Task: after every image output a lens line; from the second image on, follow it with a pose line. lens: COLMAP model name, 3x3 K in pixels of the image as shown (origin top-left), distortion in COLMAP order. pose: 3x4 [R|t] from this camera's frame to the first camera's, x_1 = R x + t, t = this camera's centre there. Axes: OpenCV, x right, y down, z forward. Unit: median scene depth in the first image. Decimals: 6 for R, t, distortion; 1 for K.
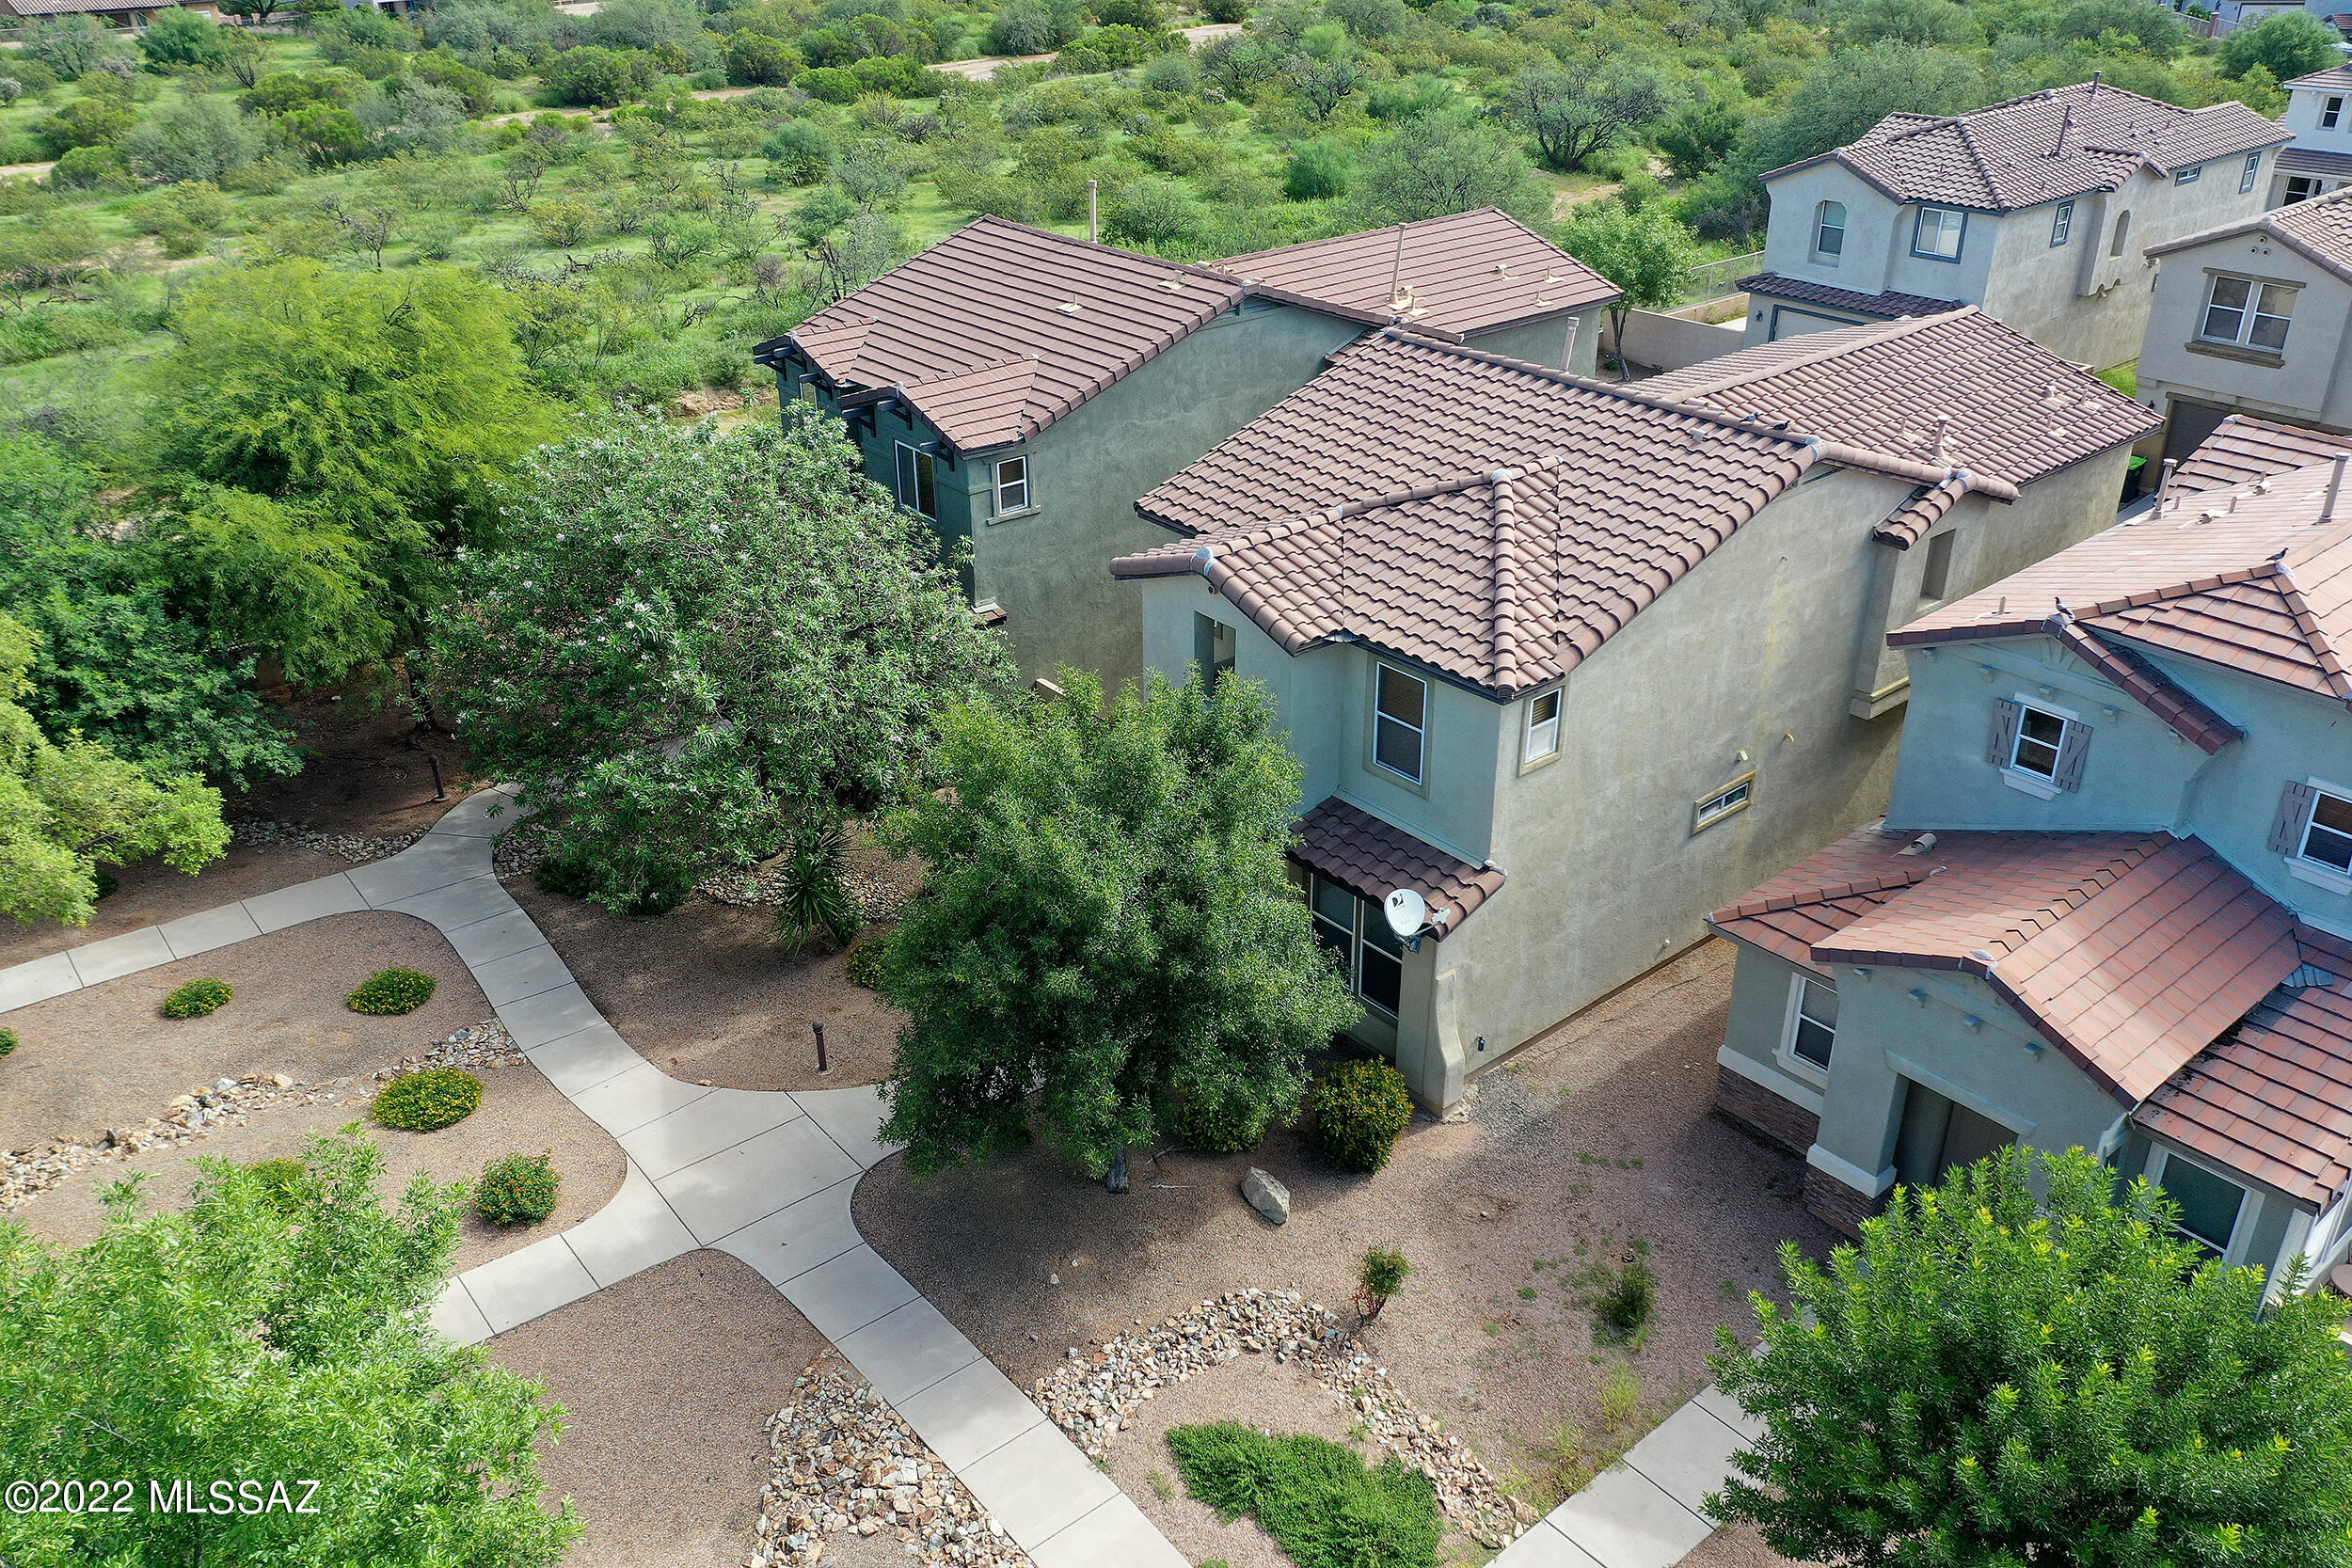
lens RADIAL K [[1836.9, 0, 1181.3], [0, 1836.9, 775.8], [0, 0, 1]] dist [0.003253, 0.005902]
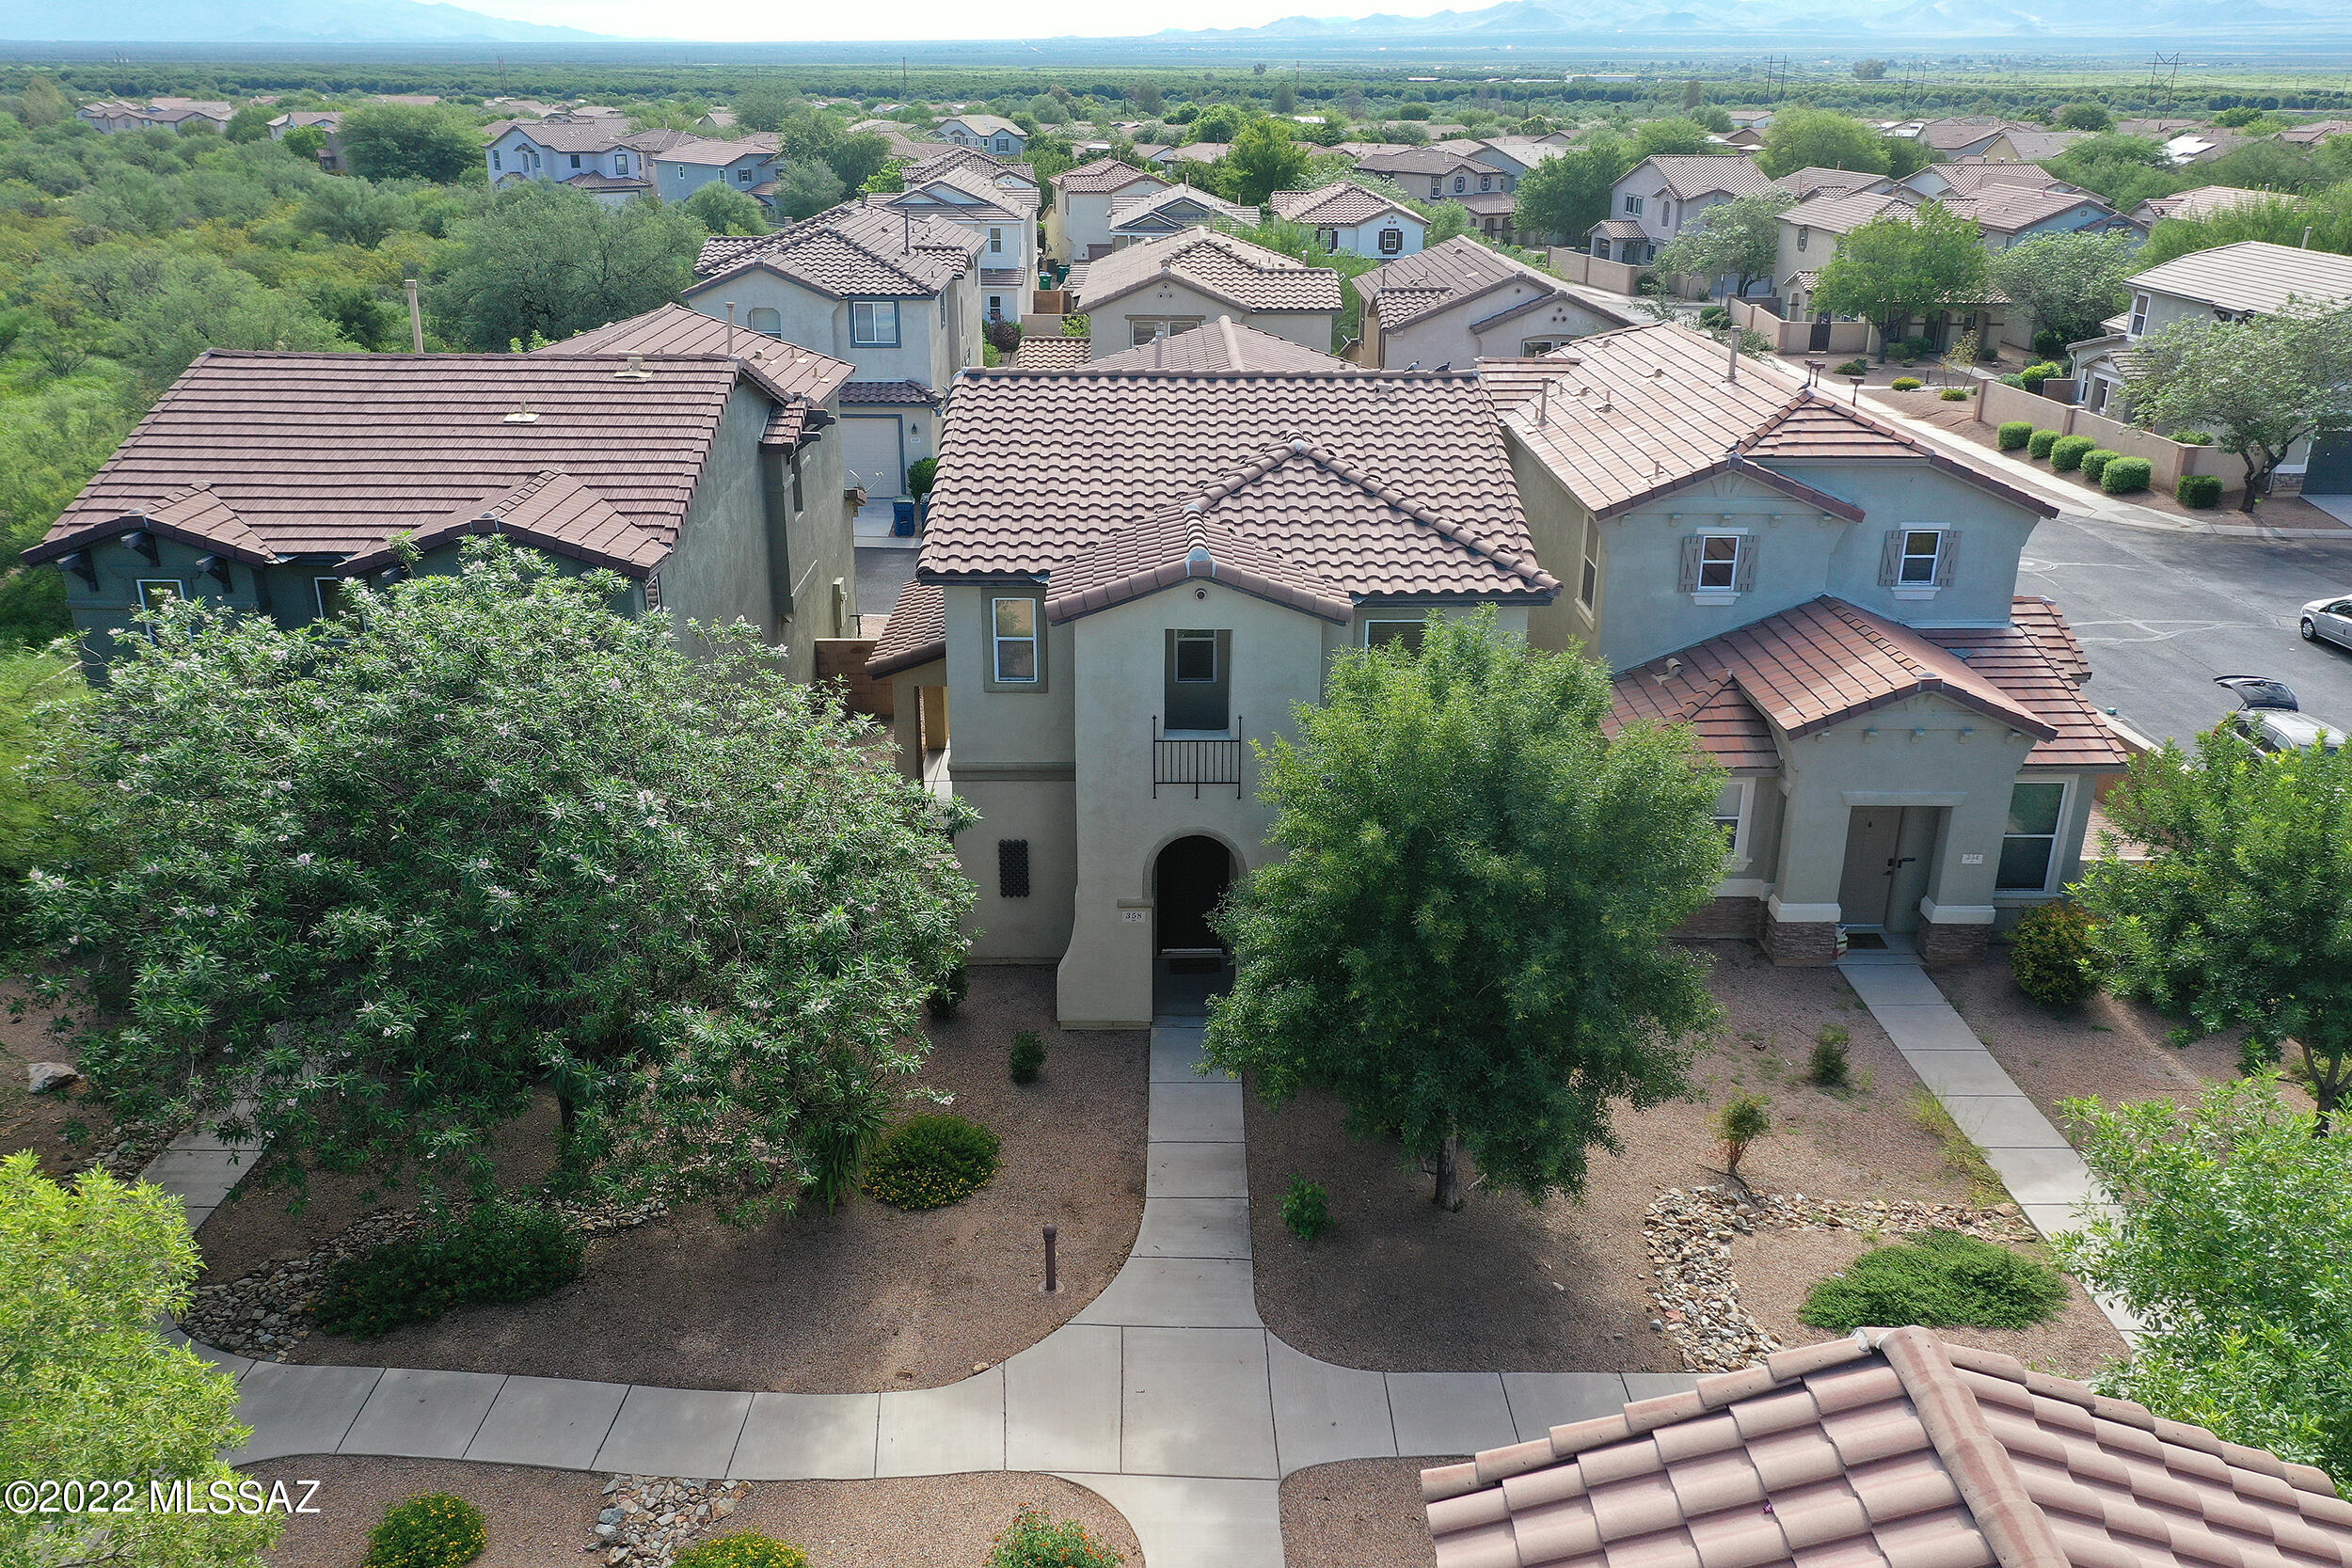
lens RADIAL K [[1836.9, 0, 1181.3], [0, 1836.9, 775.8], [0, 0, 1]] dist [0.003253, 0.005902]
pose [[0.635837, -0.268224, 0.723718, -0.605538], [0.346328, 0.937126, 0.043044, -0.052429], [-0.689760, 0.223275, 0.688752, 0.345308]]
